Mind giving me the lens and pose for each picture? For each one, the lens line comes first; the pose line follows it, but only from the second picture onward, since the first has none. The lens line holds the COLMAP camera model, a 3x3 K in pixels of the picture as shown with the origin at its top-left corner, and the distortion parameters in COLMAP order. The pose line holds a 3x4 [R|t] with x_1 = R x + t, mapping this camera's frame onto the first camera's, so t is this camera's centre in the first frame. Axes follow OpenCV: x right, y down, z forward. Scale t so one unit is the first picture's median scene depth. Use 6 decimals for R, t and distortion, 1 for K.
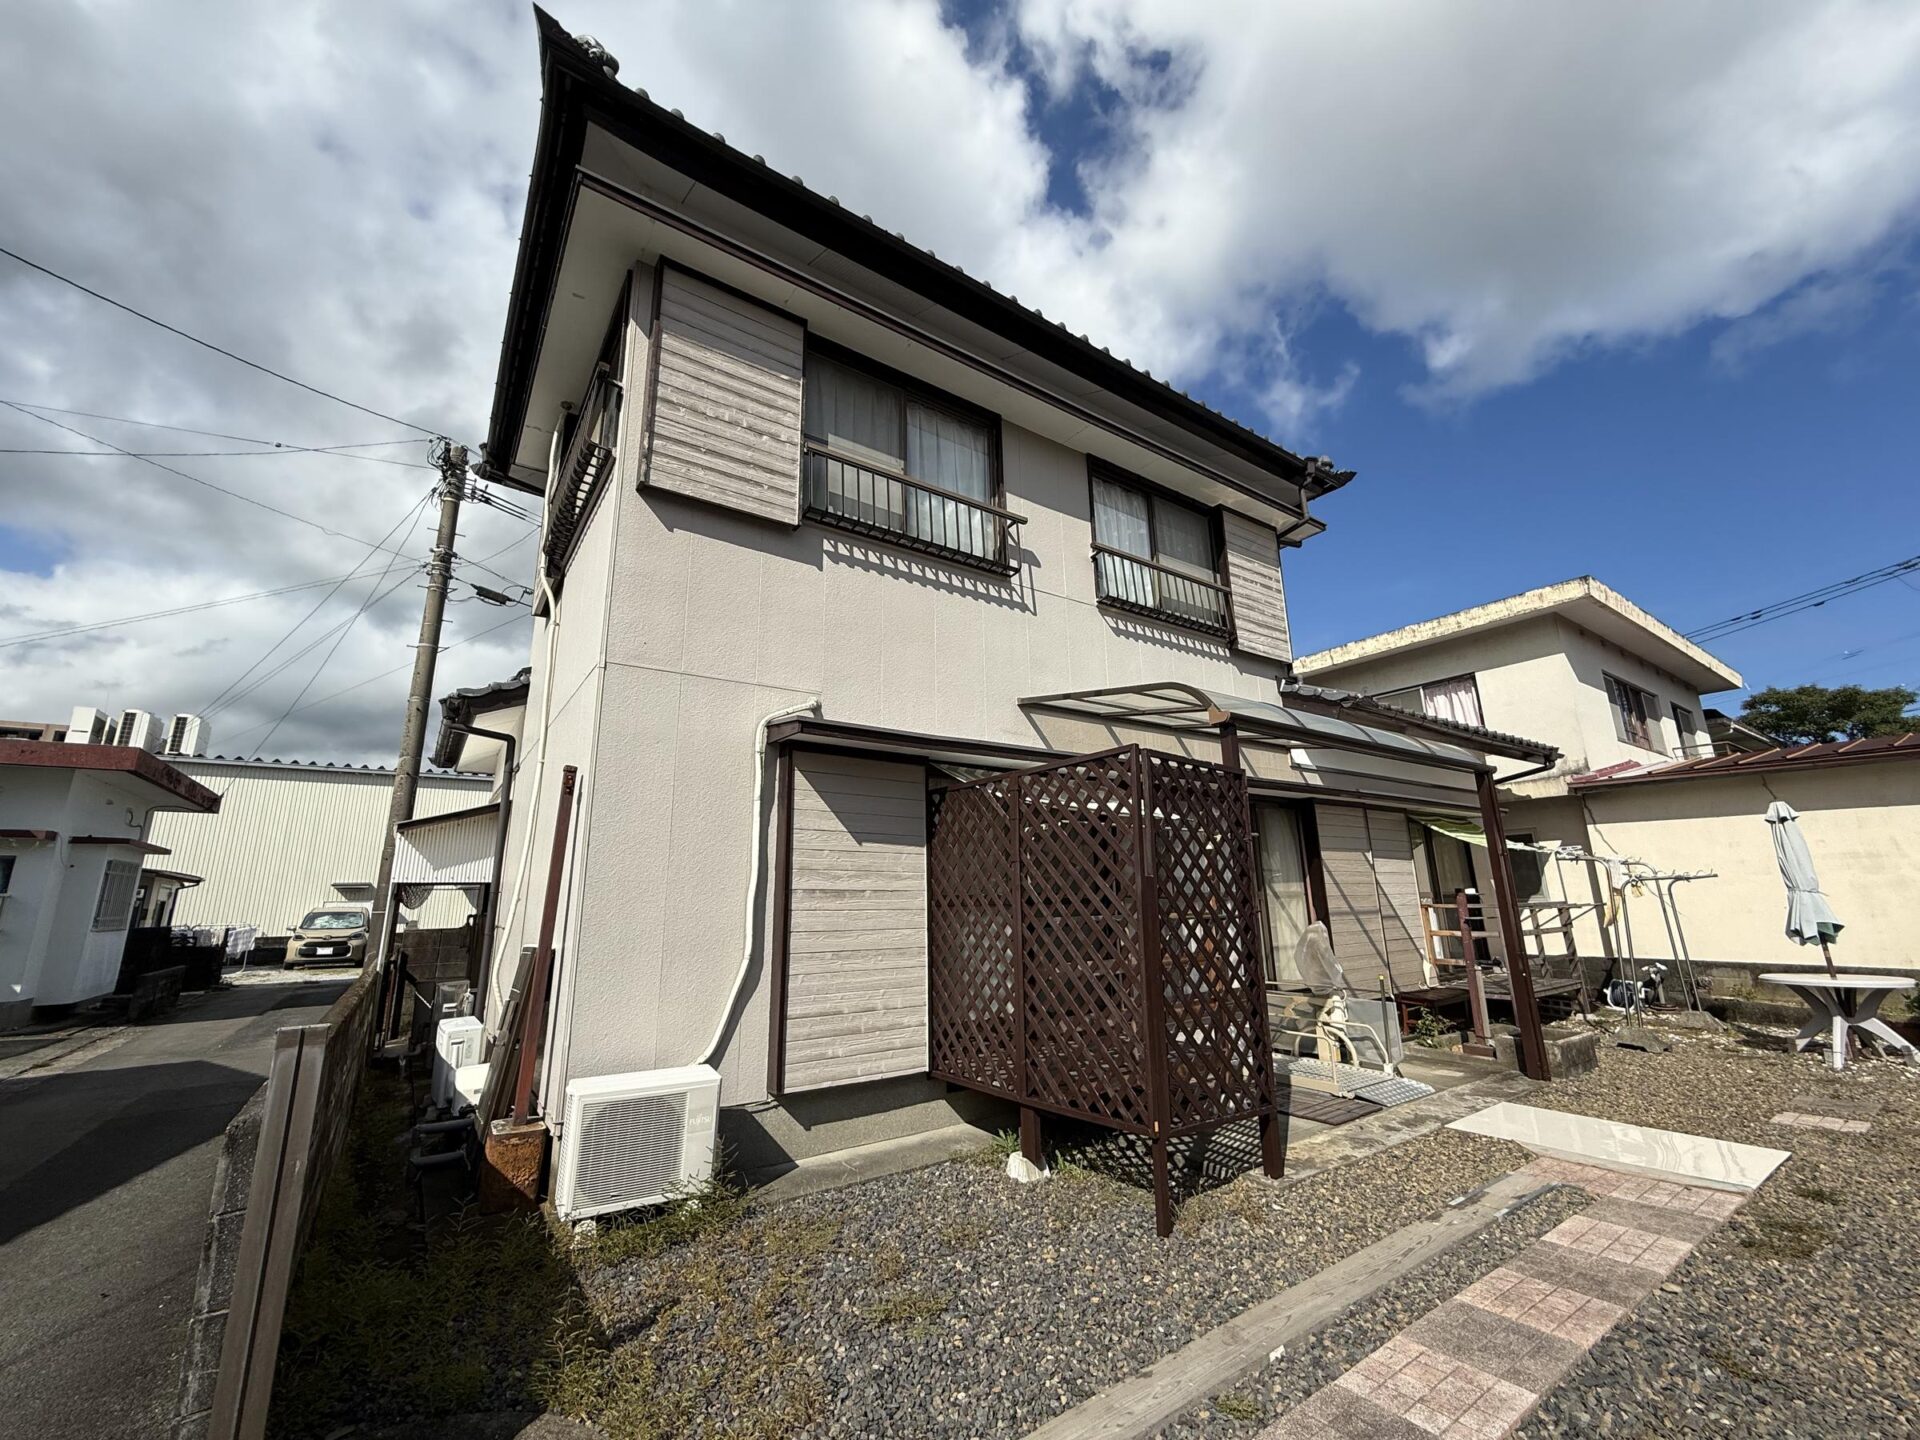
lens RADIAL K [[766.0, 0, 954.7], [0, 766.0, 715.9], [0, 0, 1]] dist [-0.000265, -0.000077]
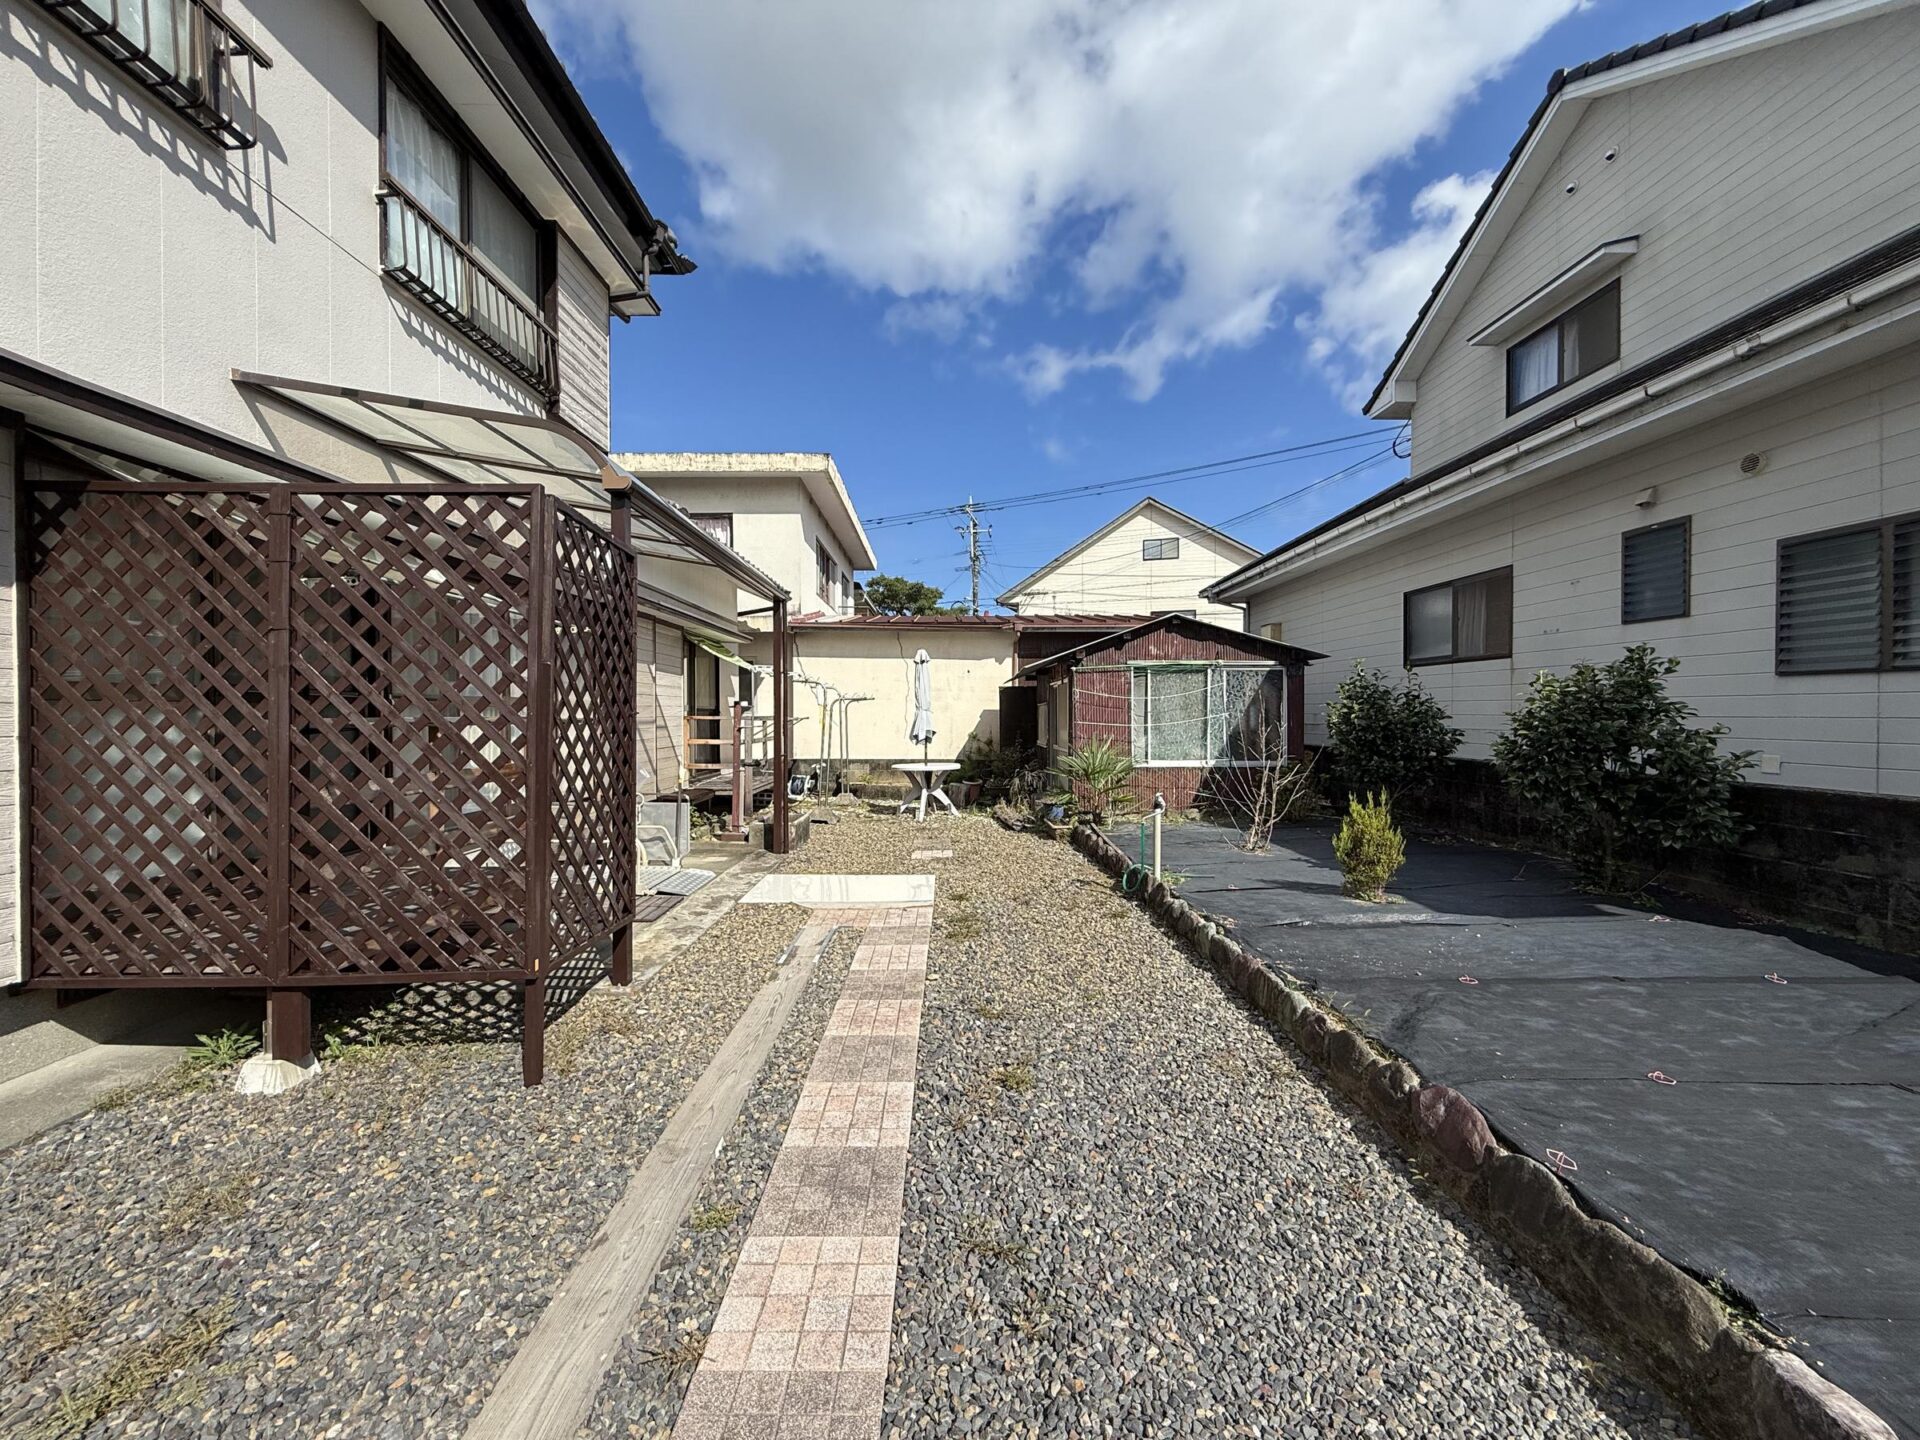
lens RADIAL K [[766.0, 0, 958.2], [0, 766.0, 715.7], [0, 0, 1]] dist [-0.000265, -0.000077]
pose [[0.562560, 0.014710, 0.826626, -0.088776], [-0.205338, 0.970999, 0.122464, 0.050131], [-0.800851, -0.238631, 0.549265, 0.145503]]
